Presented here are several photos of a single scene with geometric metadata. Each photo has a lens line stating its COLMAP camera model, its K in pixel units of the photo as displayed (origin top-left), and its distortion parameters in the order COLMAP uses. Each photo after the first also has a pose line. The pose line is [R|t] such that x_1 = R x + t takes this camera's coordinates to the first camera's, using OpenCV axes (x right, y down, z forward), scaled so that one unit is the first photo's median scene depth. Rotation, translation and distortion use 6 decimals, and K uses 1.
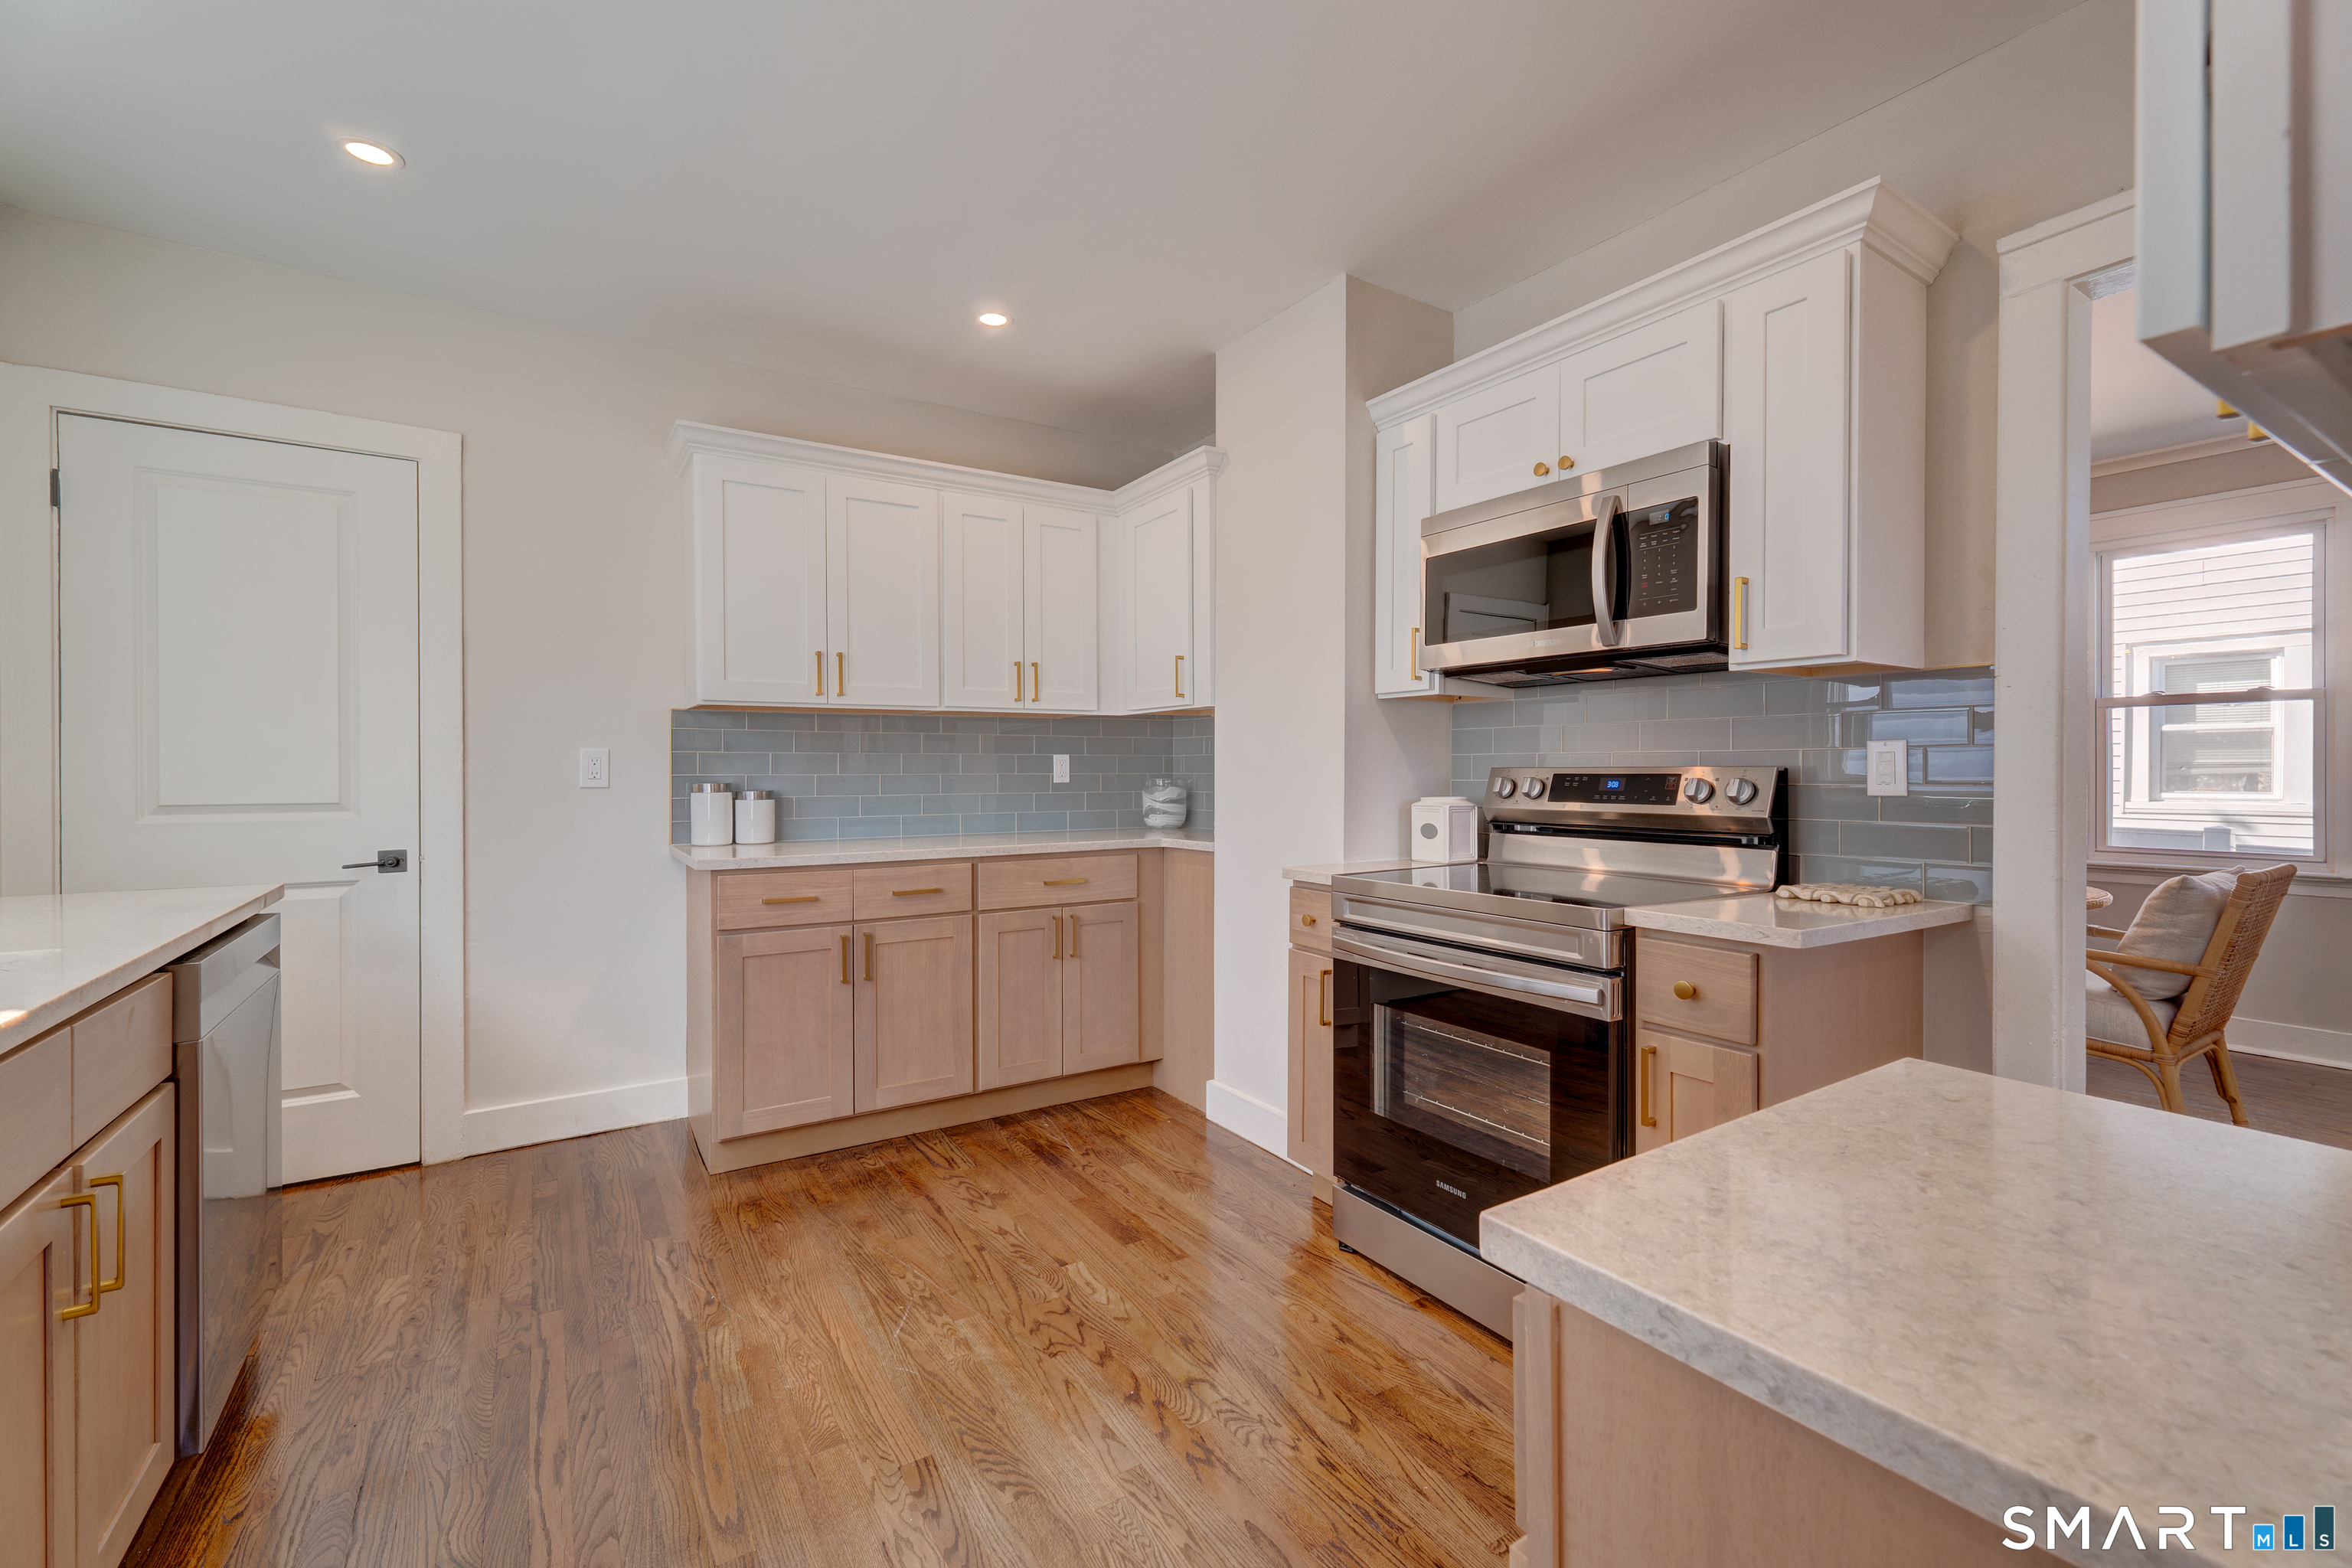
lens RADIAL K [[999.5, 0, 1176.0], [0, 999.5, 784.0], [0, 0, 1]] dist [0.003828, 0.000205]
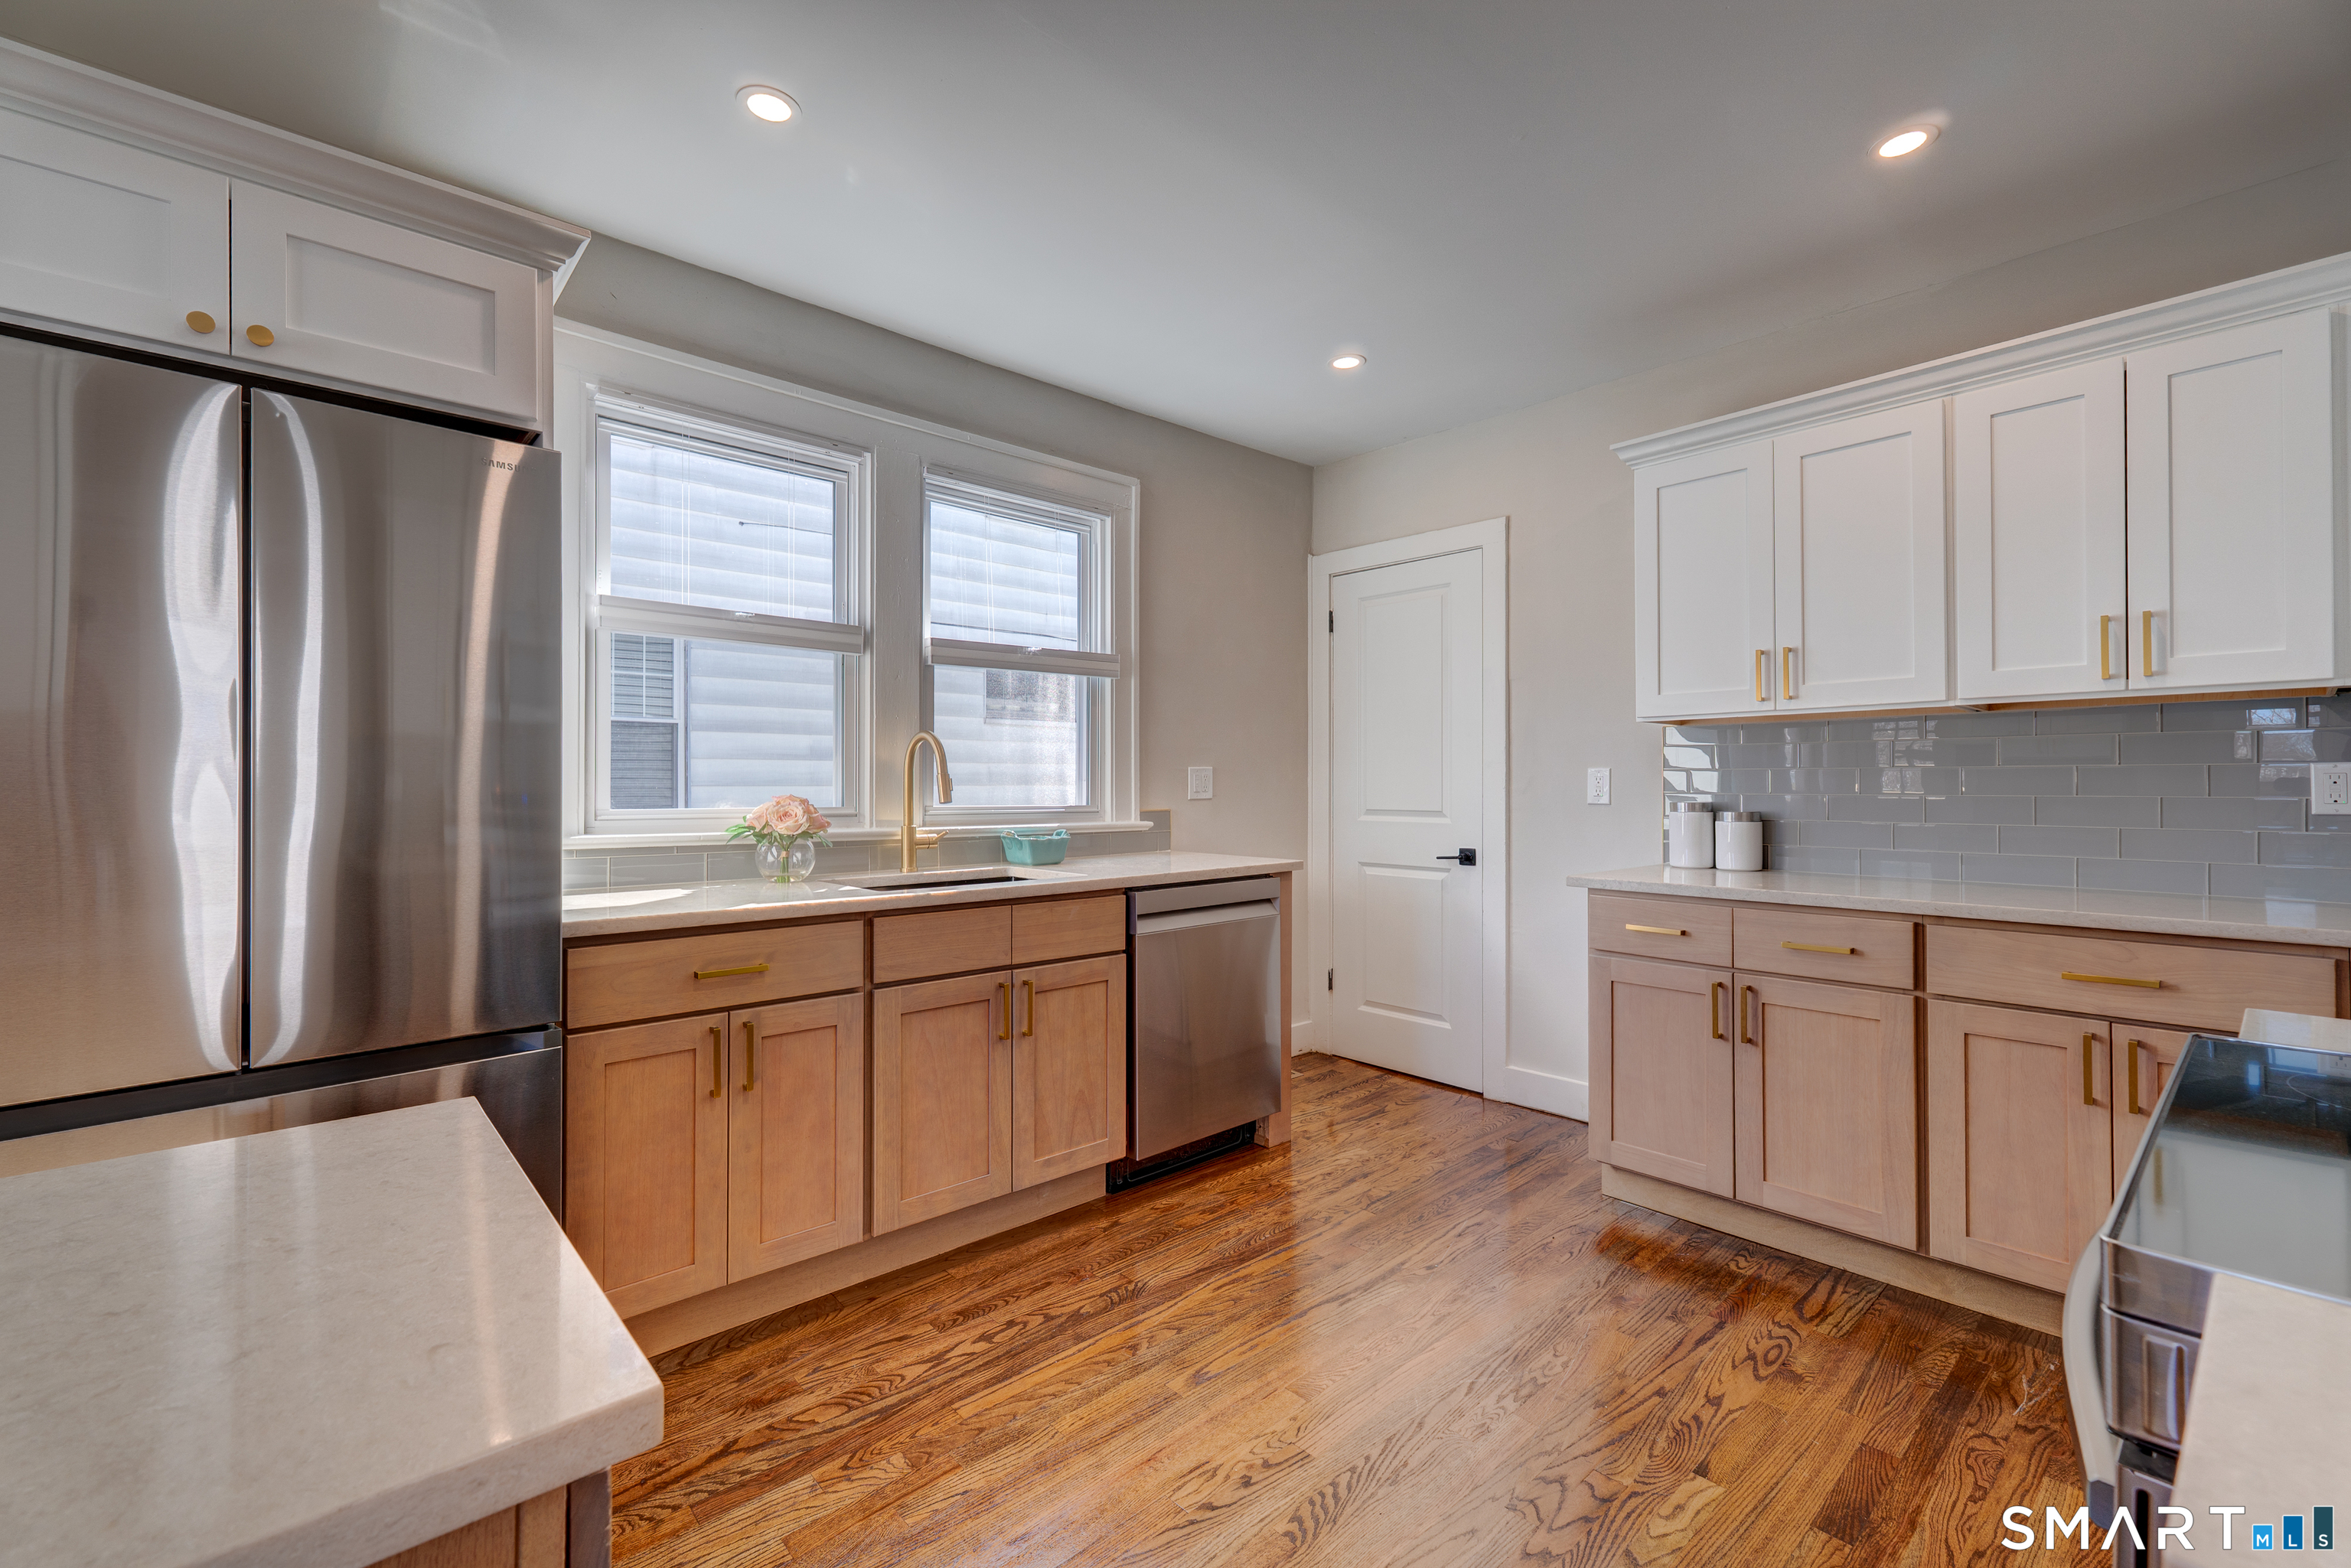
lens RADIAL K [[992.2, 0, 1175.5], [0, 992.2, 784.0], [0, 0, 1]] dist [0.001759, 0.000372]
pose [[0.156640, -0.000207, -0.987656, 0.441126], [-0.018495, 0.999824, -0.003143, -0.006590], [0.987483, 0.018759, 0.156608, 0.414205]]
